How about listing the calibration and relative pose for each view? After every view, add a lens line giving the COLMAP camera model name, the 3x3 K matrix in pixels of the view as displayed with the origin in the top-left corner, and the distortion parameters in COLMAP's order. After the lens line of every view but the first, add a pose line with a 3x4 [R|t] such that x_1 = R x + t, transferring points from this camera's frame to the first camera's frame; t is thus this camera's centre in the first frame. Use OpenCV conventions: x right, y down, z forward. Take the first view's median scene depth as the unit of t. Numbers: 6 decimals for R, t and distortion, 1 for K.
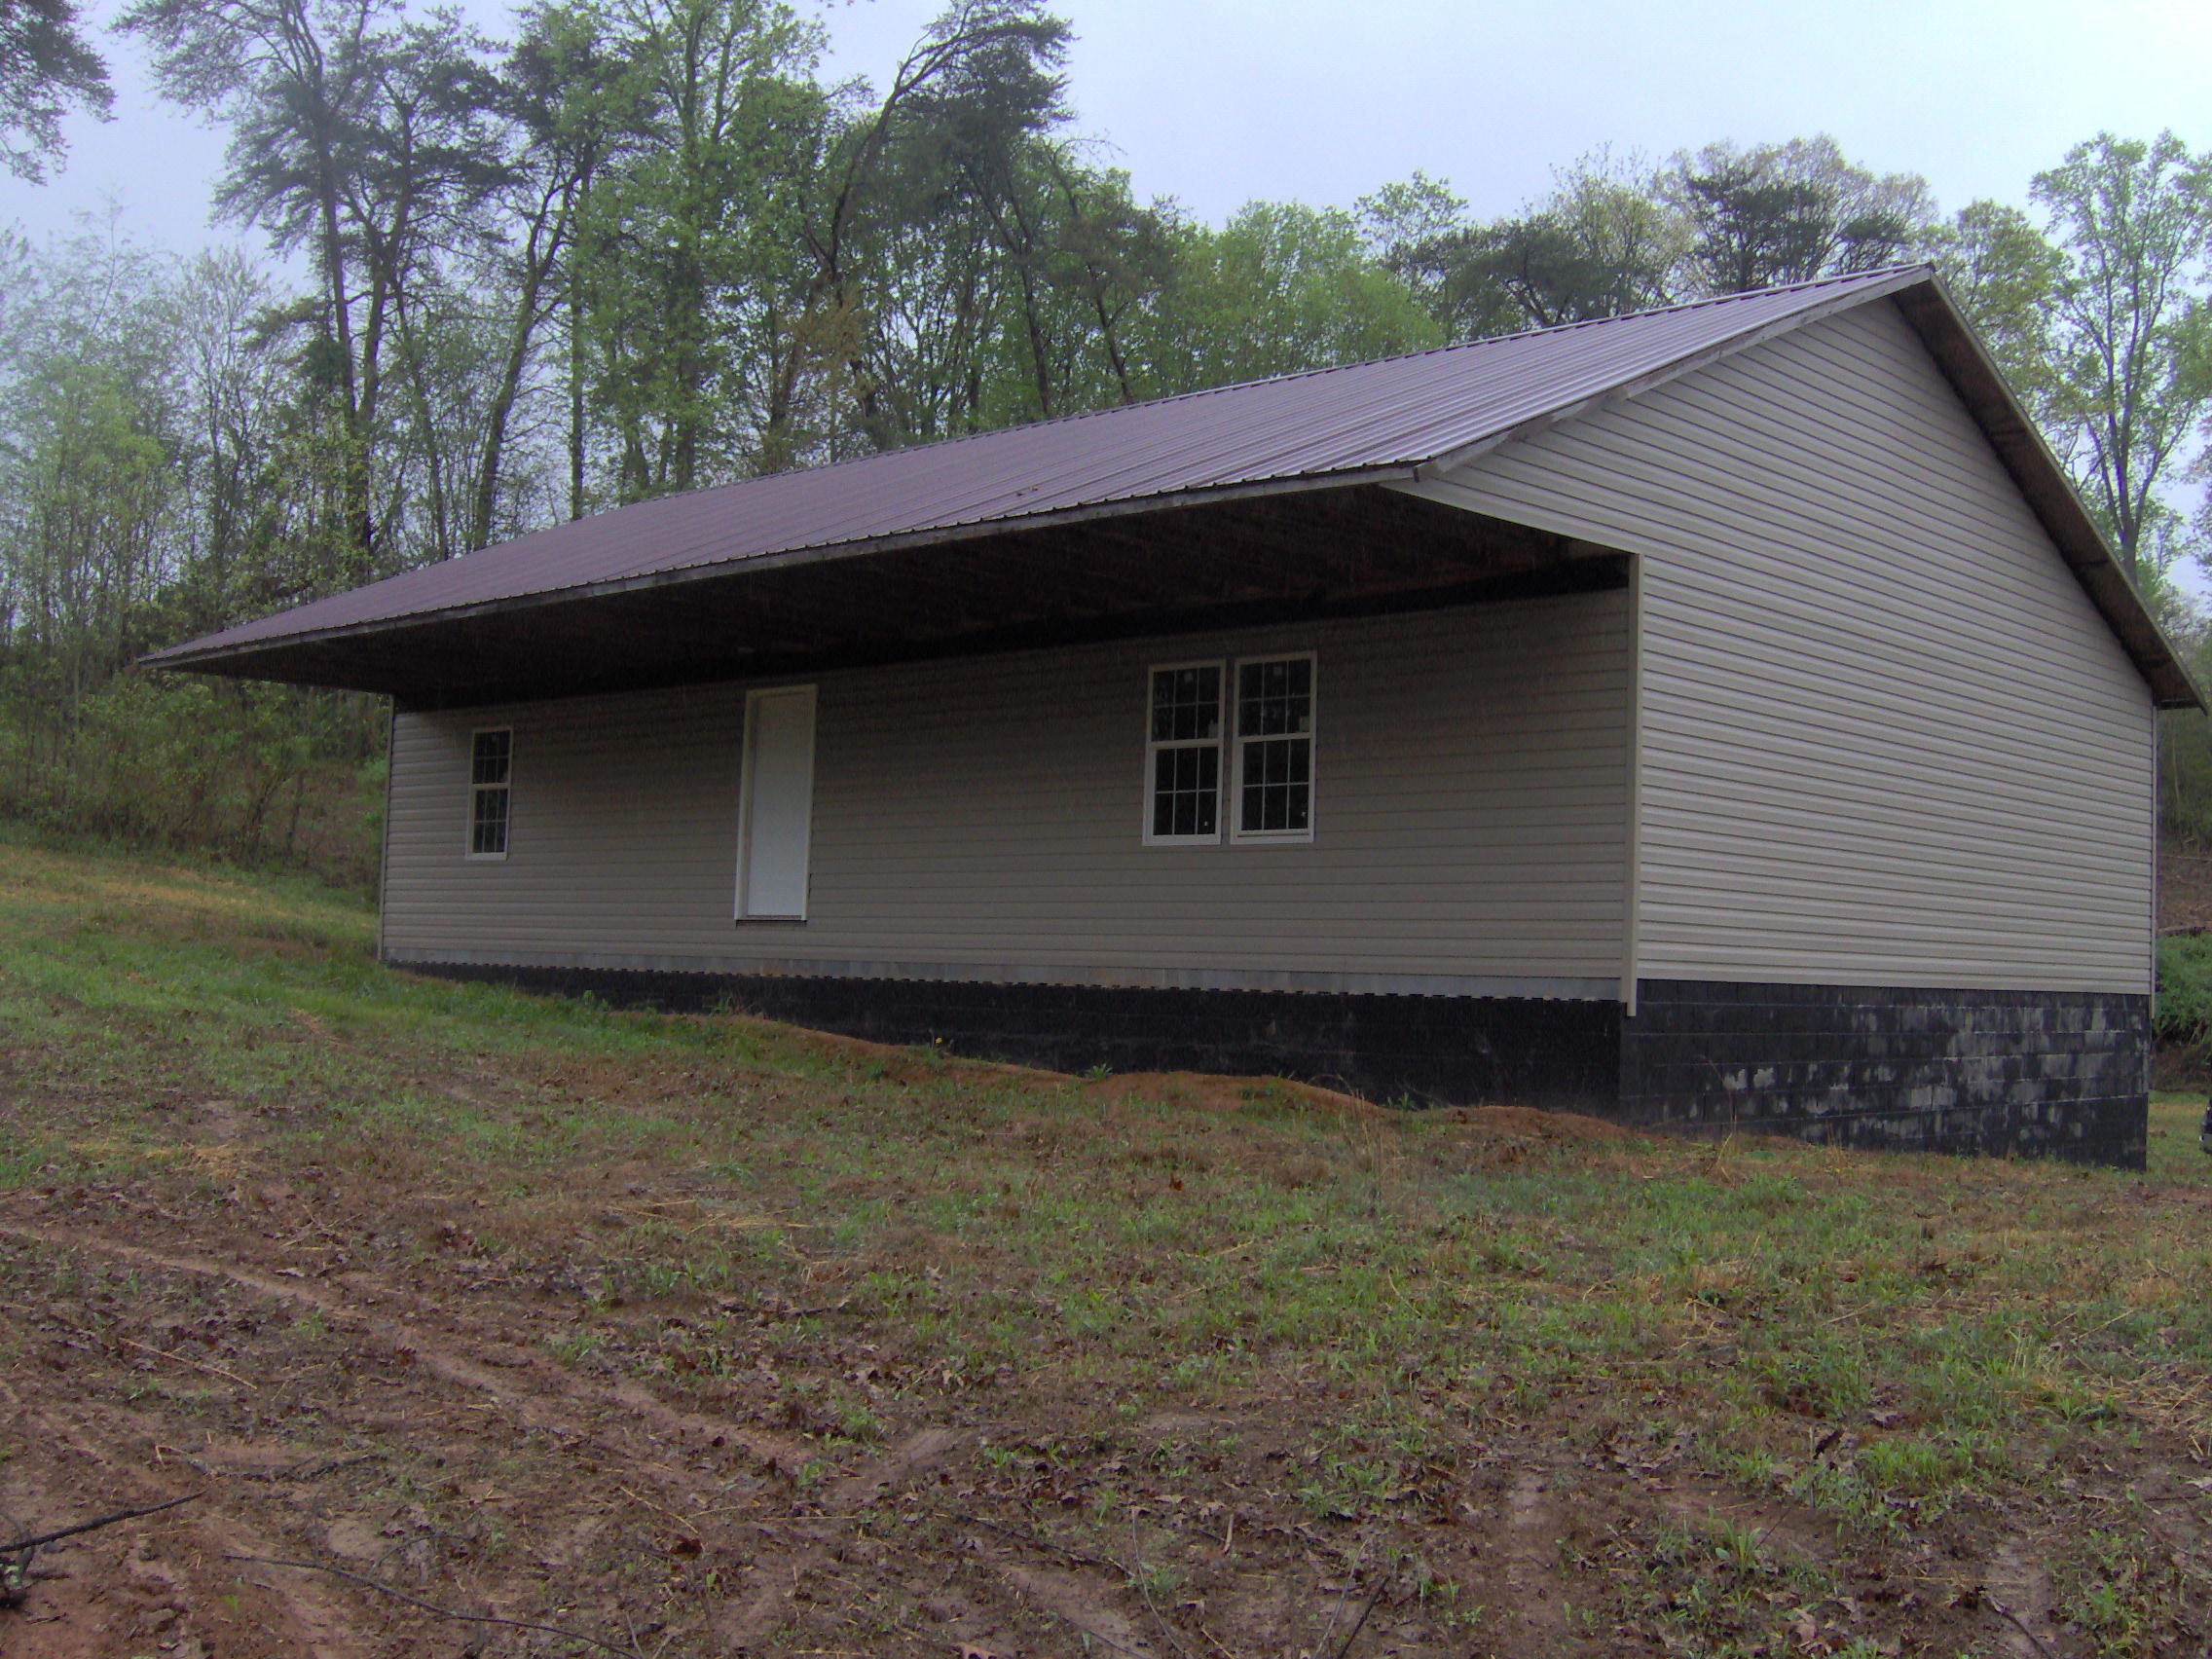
lens RADIAL K [[2433.5, 0, 1153.1], [0, 2433.5, 828.0], [0, 0, 1]] dist [-0.199396, 0.163417]
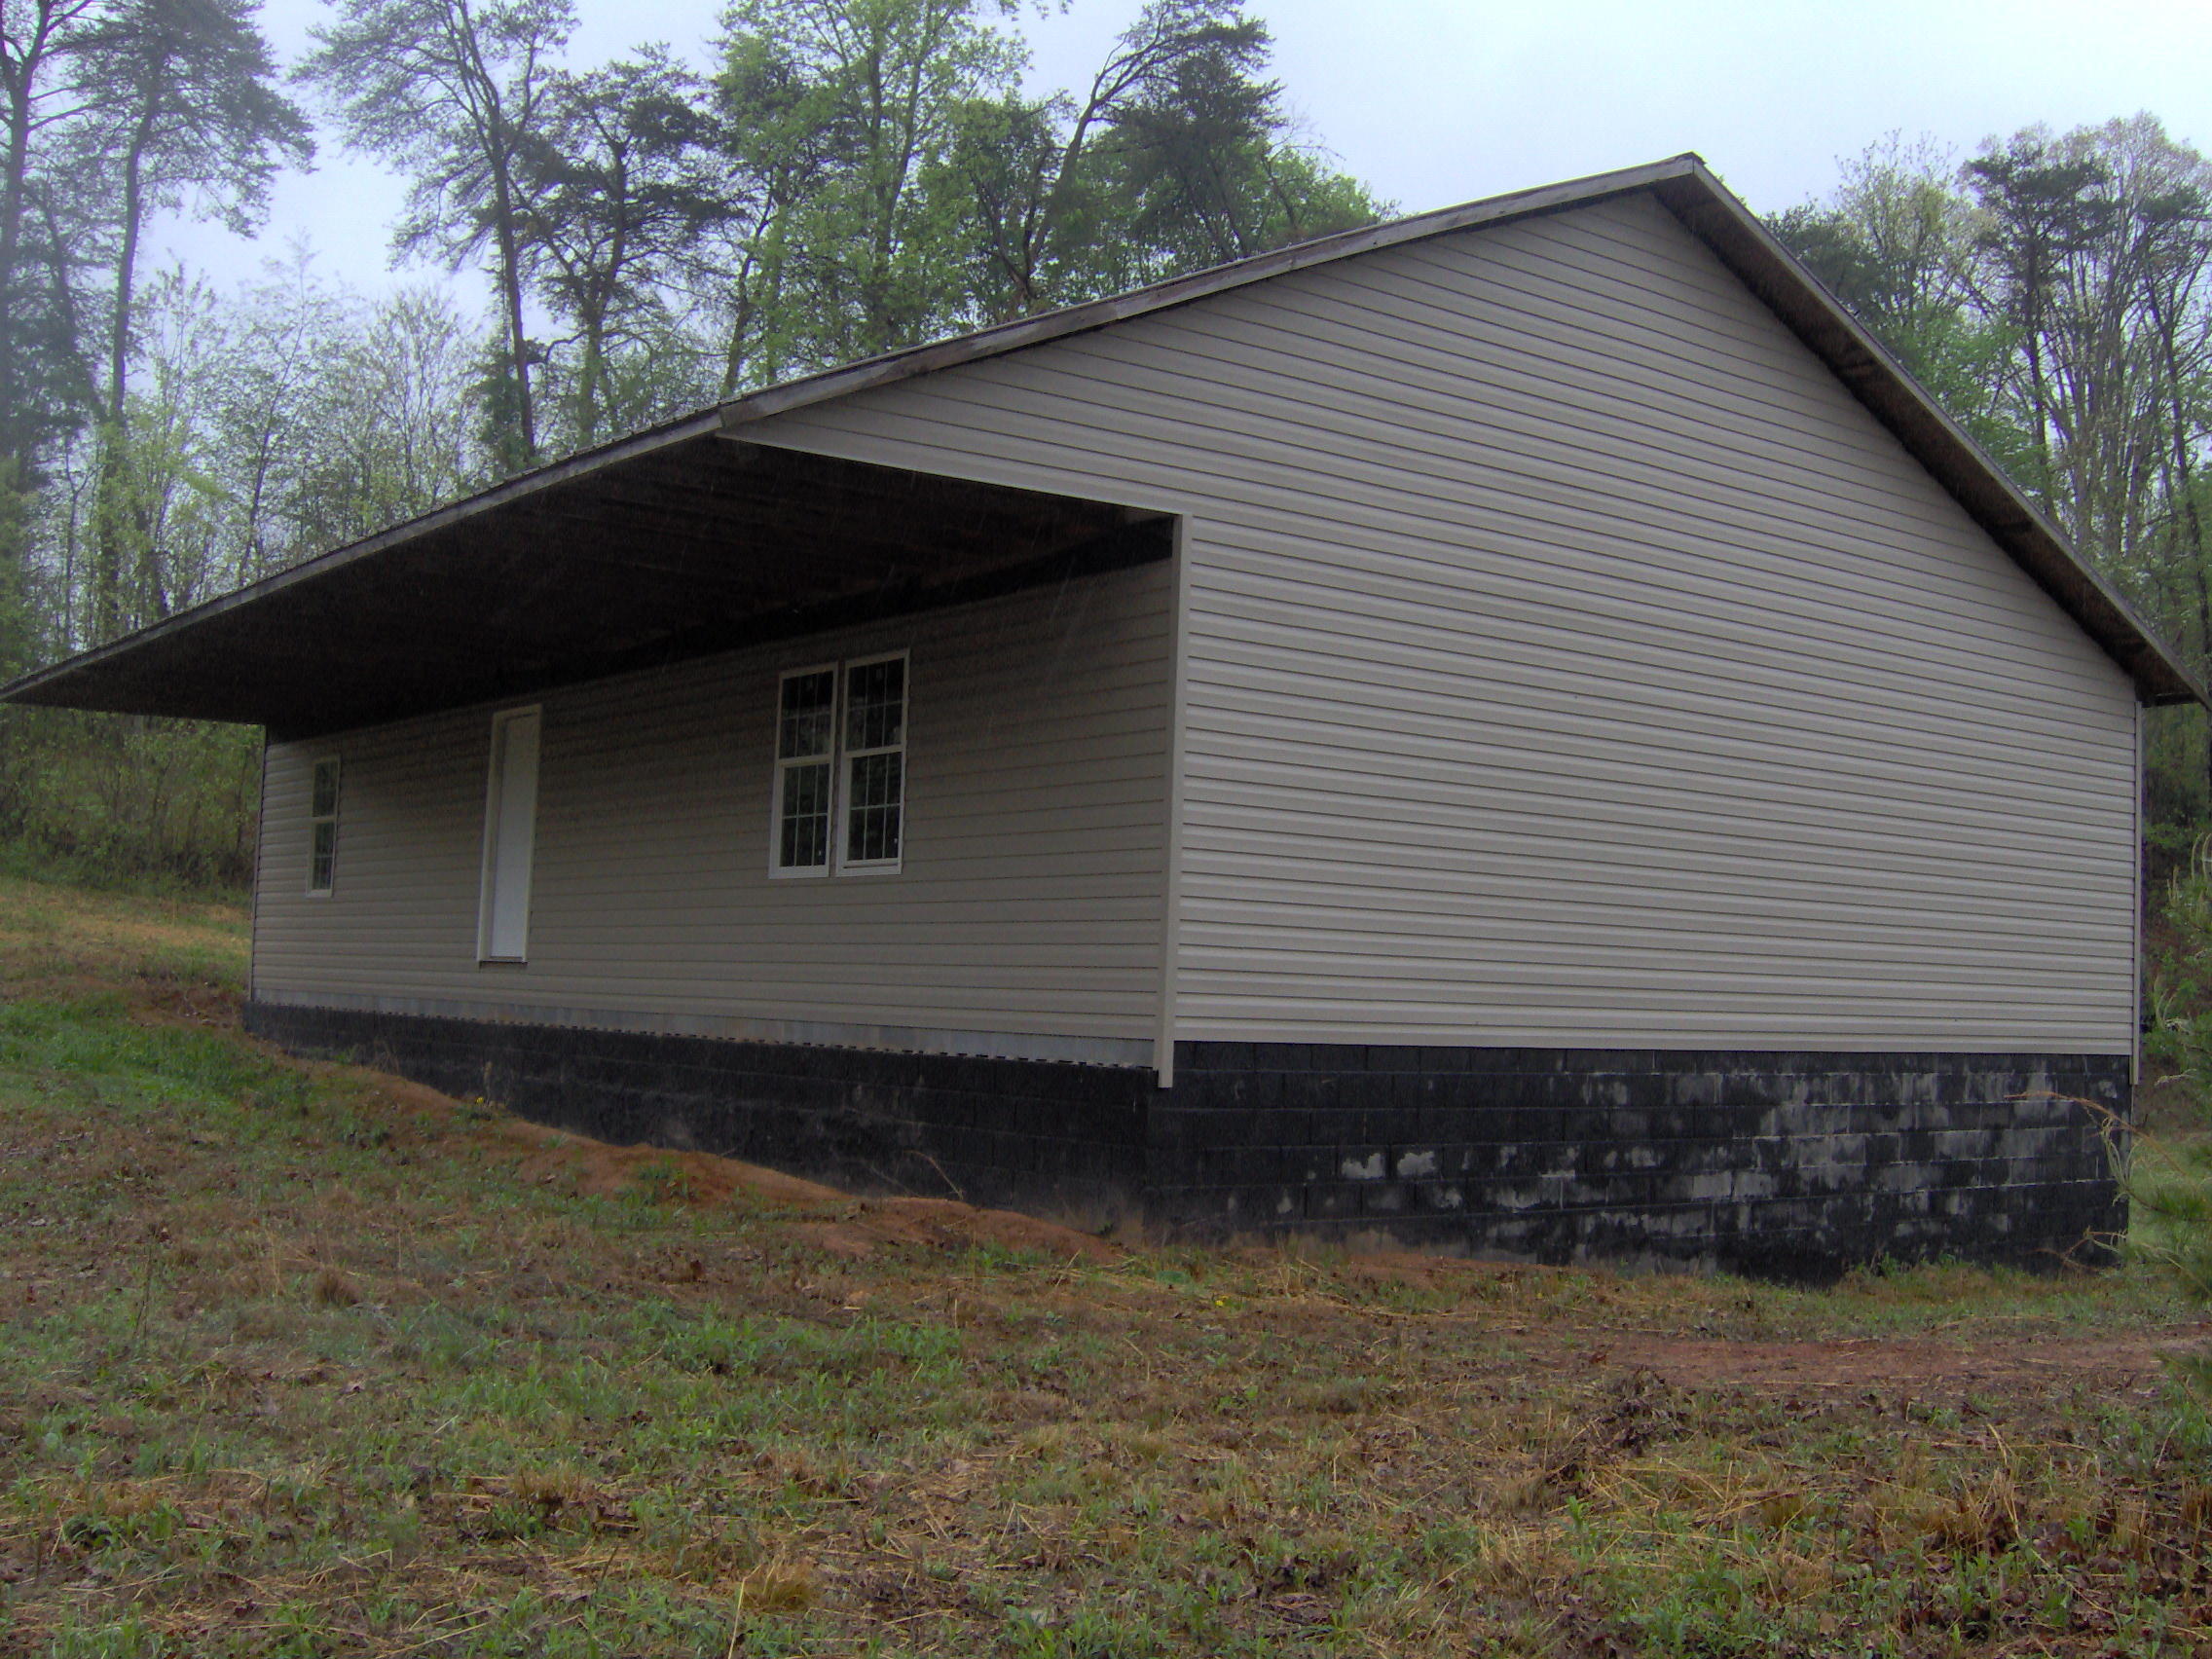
lens RADIAL K [[2449.5, 0, 1128.8], [0, 2449.5, 816.3], [0, 0, 1]] dist [-0.205803, 0.162414]
pose [[0.984876, -0.009366, -0.173007, 0.088853], [0.005925, 0.999774, -0.020396, 0.001116], [0.173159, 0.019062, 0.984709, 0.052501]]
